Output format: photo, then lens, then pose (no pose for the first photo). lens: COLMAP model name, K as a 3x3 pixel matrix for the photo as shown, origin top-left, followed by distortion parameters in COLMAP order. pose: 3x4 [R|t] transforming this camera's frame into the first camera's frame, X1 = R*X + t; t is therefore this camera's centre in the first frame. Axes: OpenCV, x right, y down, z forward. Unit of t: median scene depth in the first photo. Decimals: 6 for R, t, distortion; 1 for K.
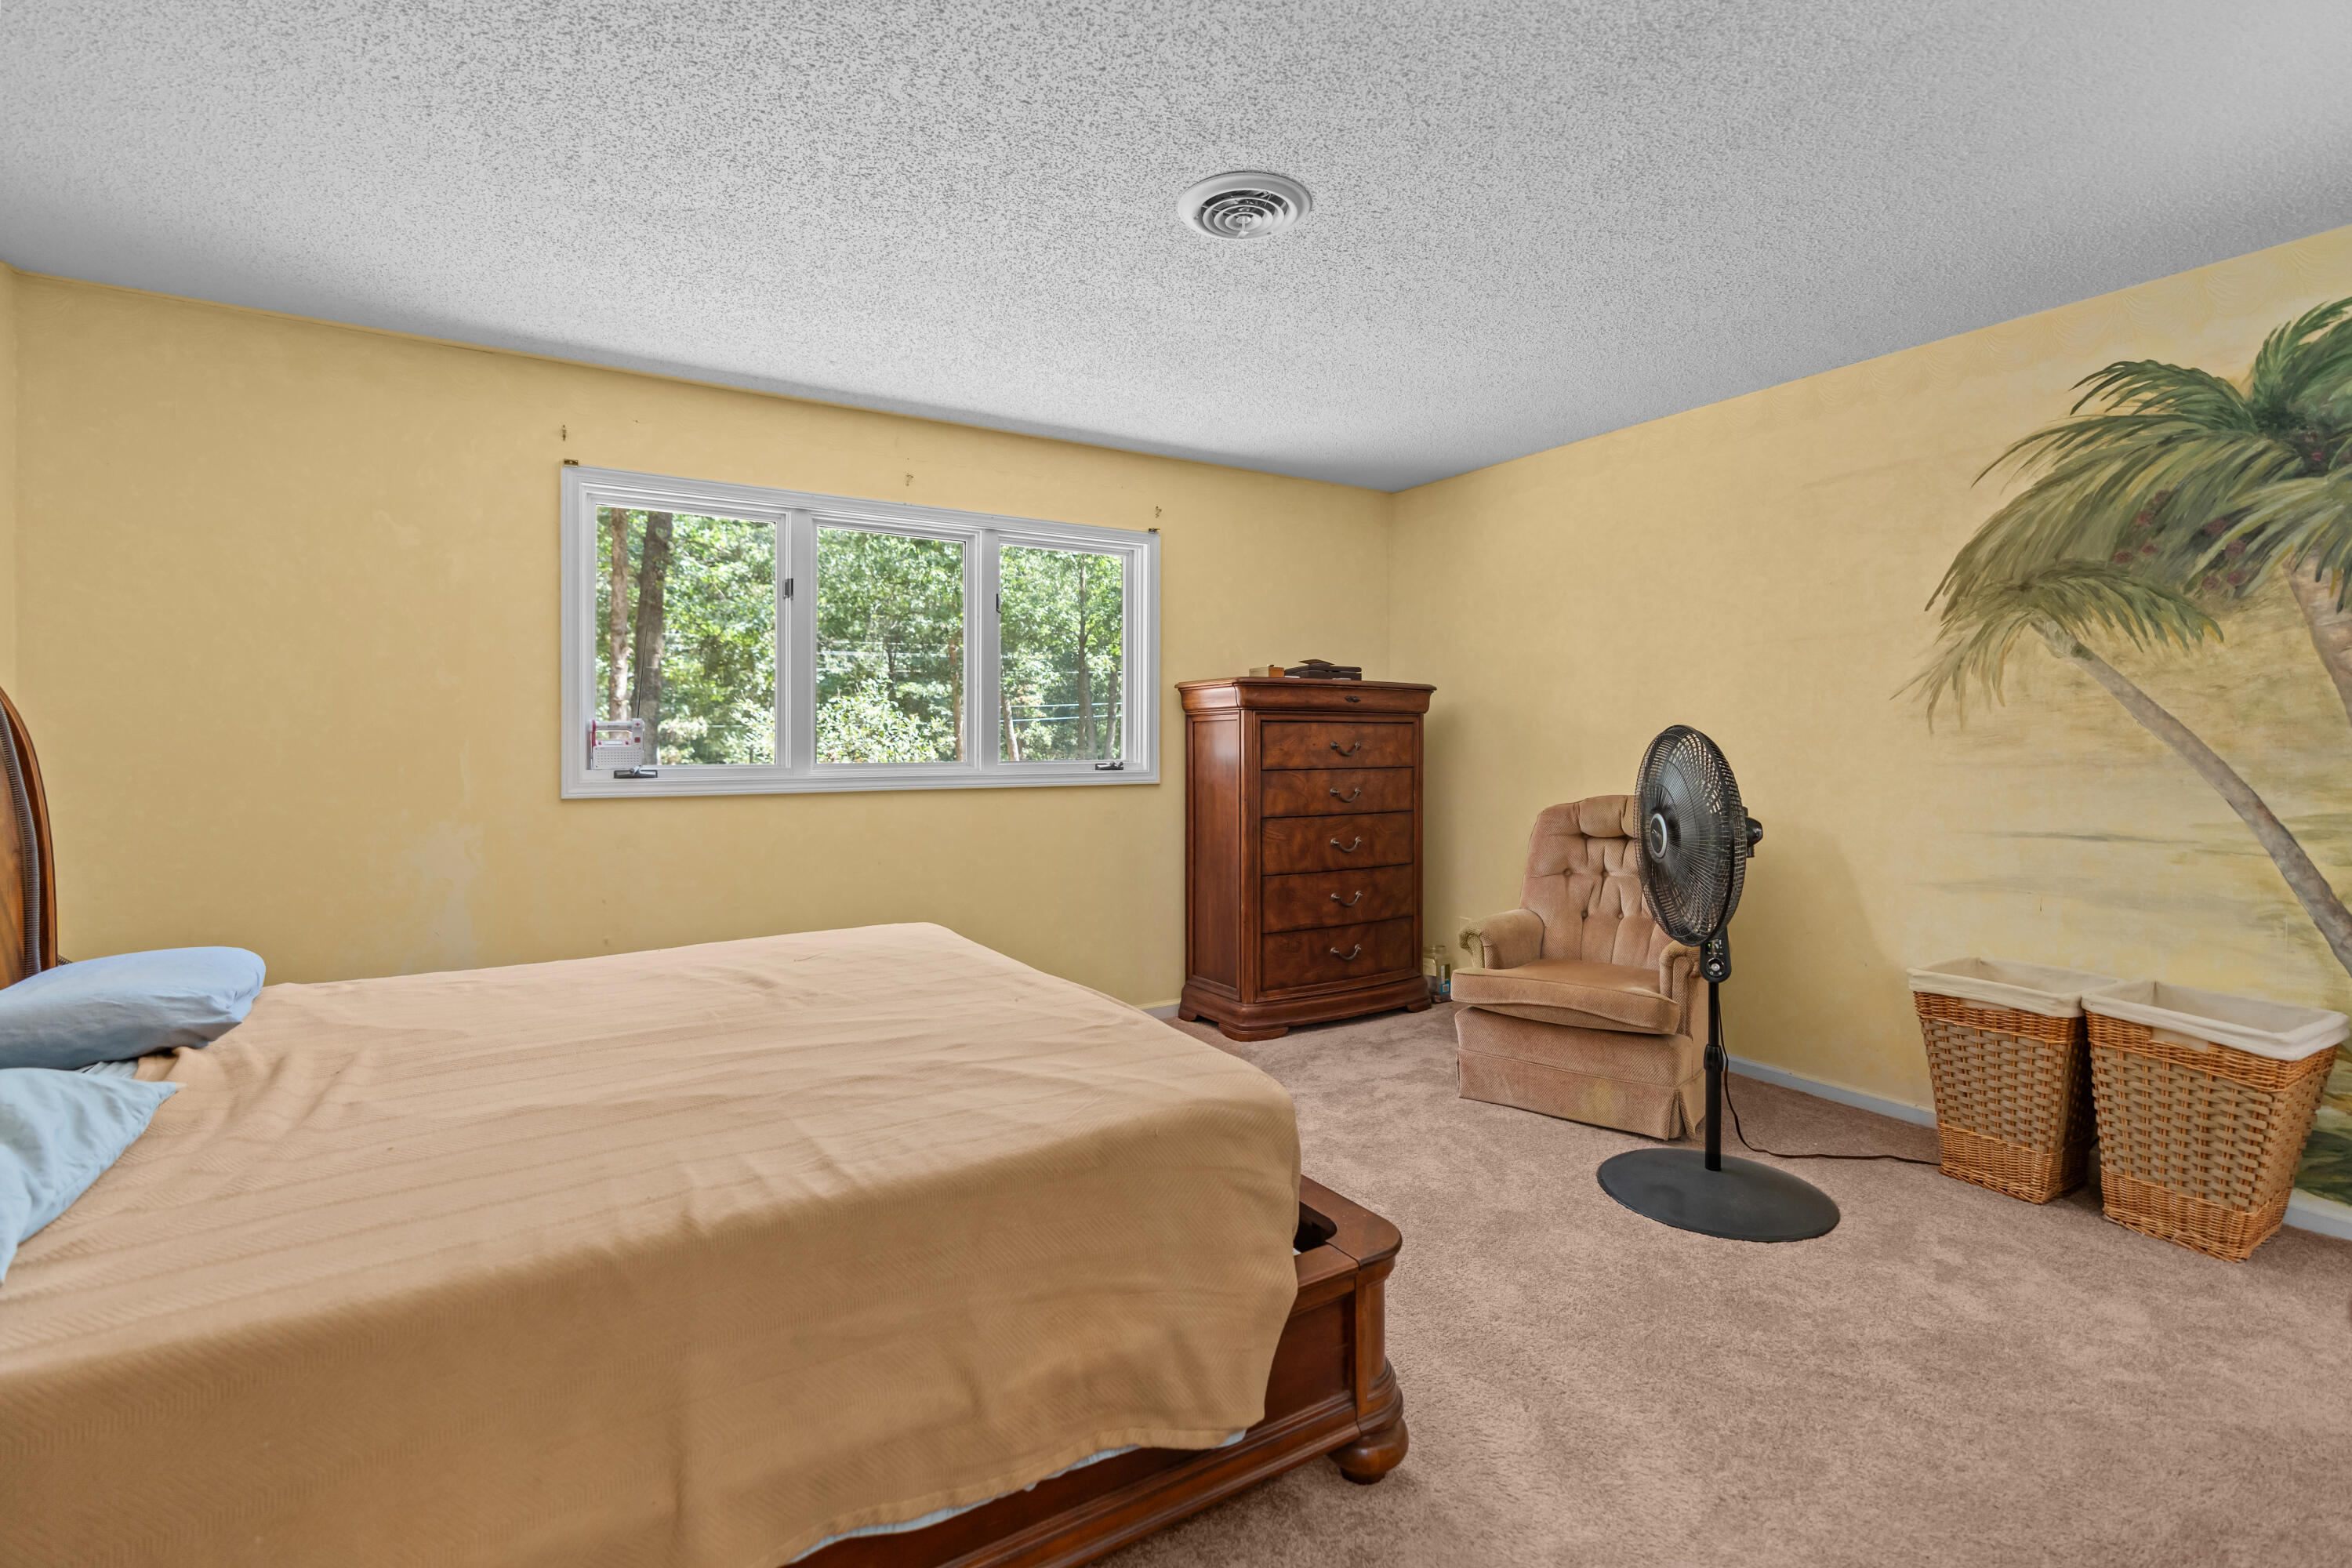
lens RADIAL K [[1062.0, 0, 1176.7], [0, 1062.0, 757.7], [0, 0, 1]] dist [-0.002664, 0.000151]
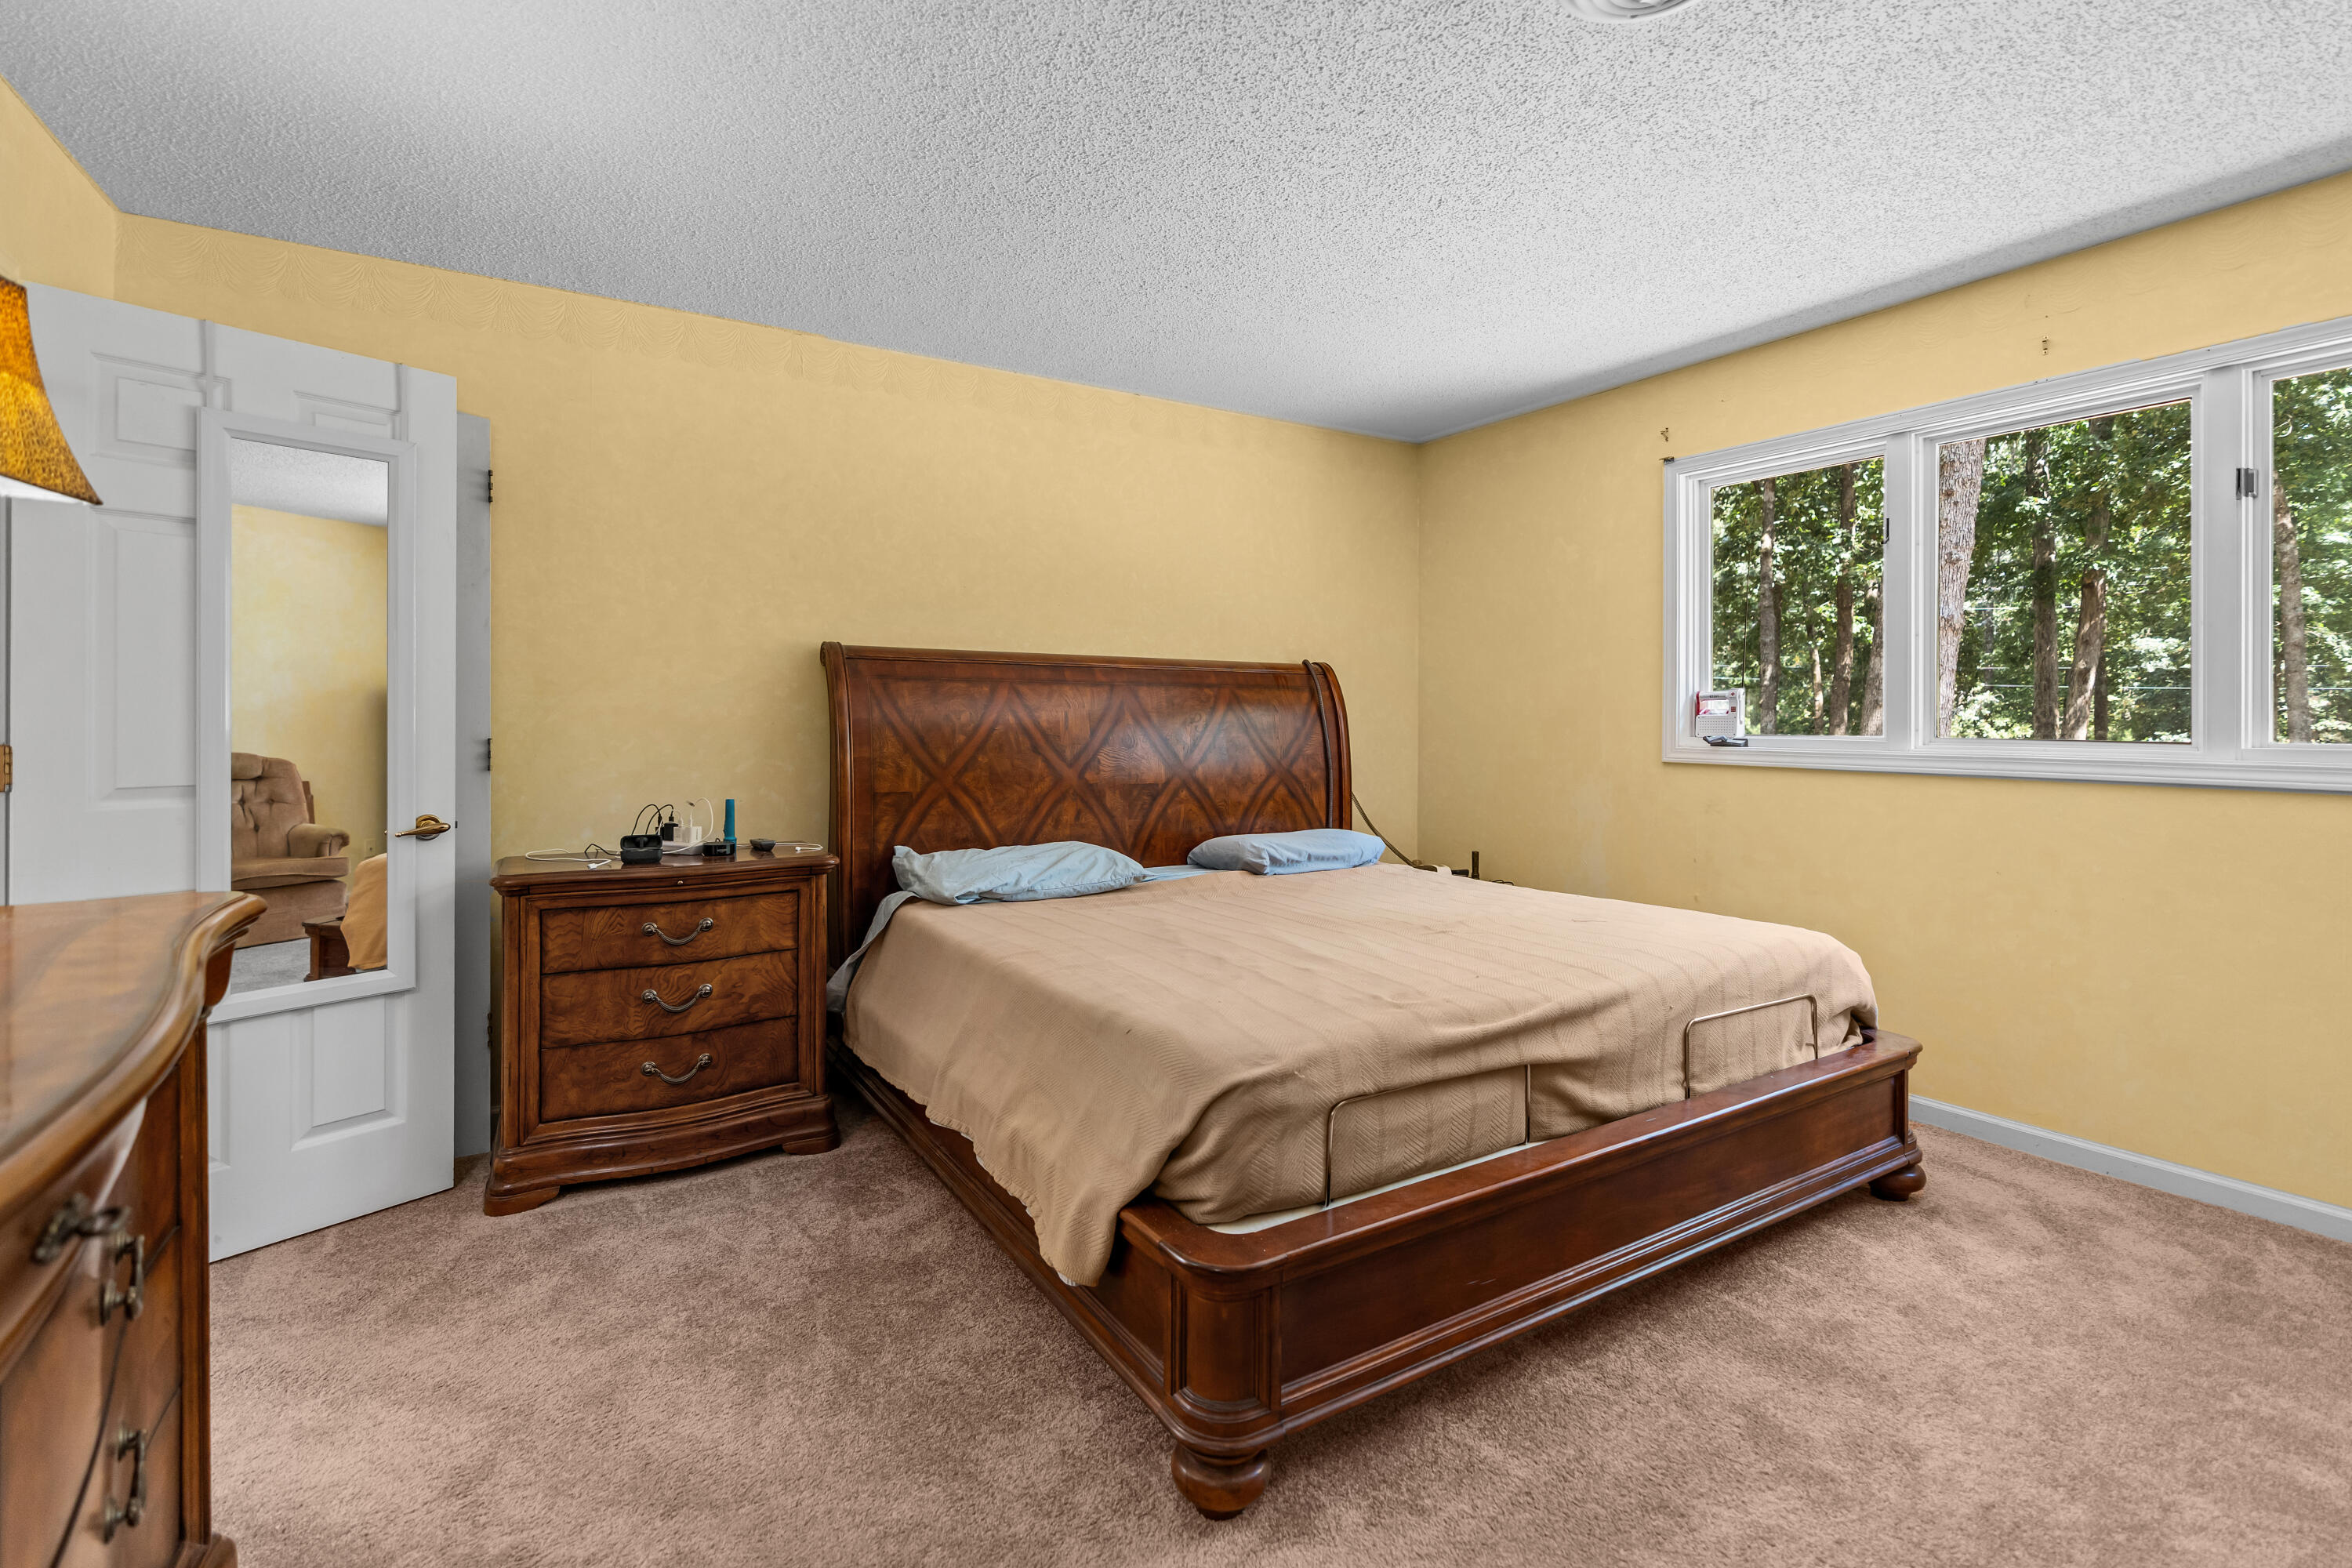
lens RADIAL K [[1053.6, 0, 1125.0], [0, 1053.6, 724.4], [0, 0, 1]] dist [-0.002810, 0.000049]
pose [[-0.022200, 0.008355, -0.999719, 0.533028], [-0.010496, 0.999908, 0.008589, -0.004381], [0.999698, 0.010684, -0.022110, 0.446486]]
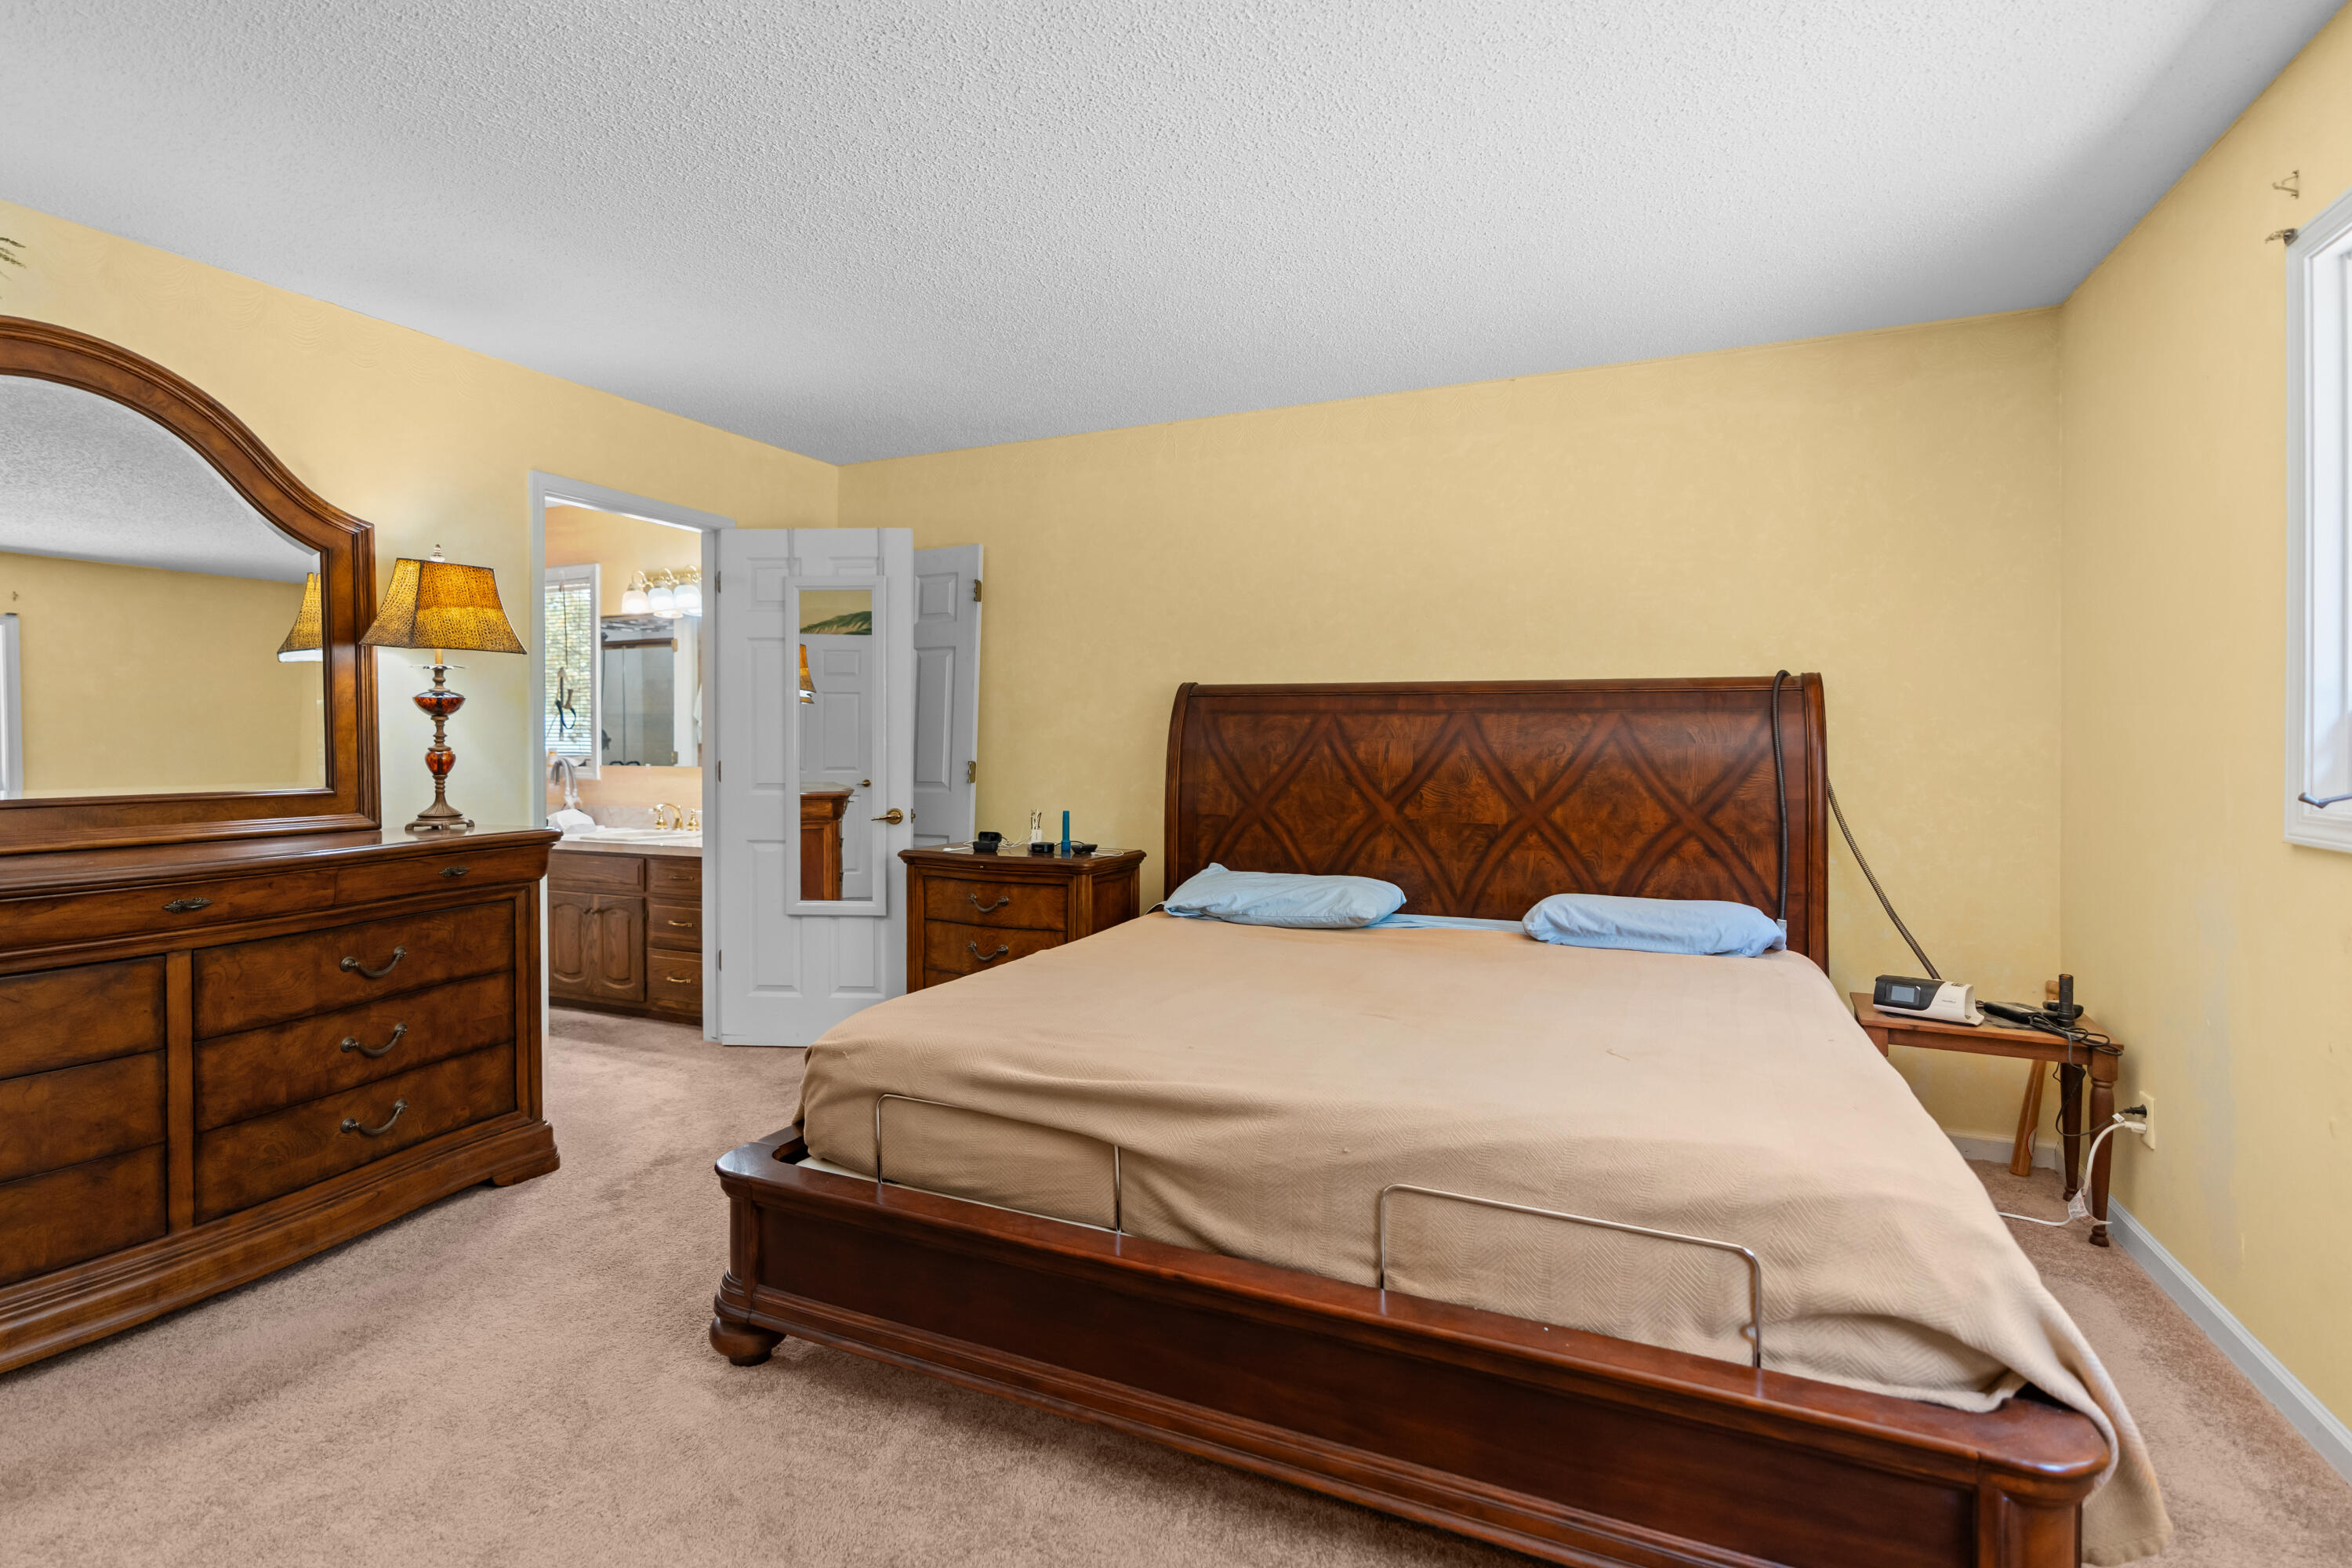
lens RADIAL K [[1062.0, 0, 1176.7], [0, 1062.0, 757.7], [0, 0, 1]] dist [-0.002664, 0.000151]
pose [[-0.822052, 0.006401, -0.569377, 0.216851], [-0.006684, 0.999759, 0.020890, -0.013017], [0.569374, 0.020979, -0.821811, 1.101403]]
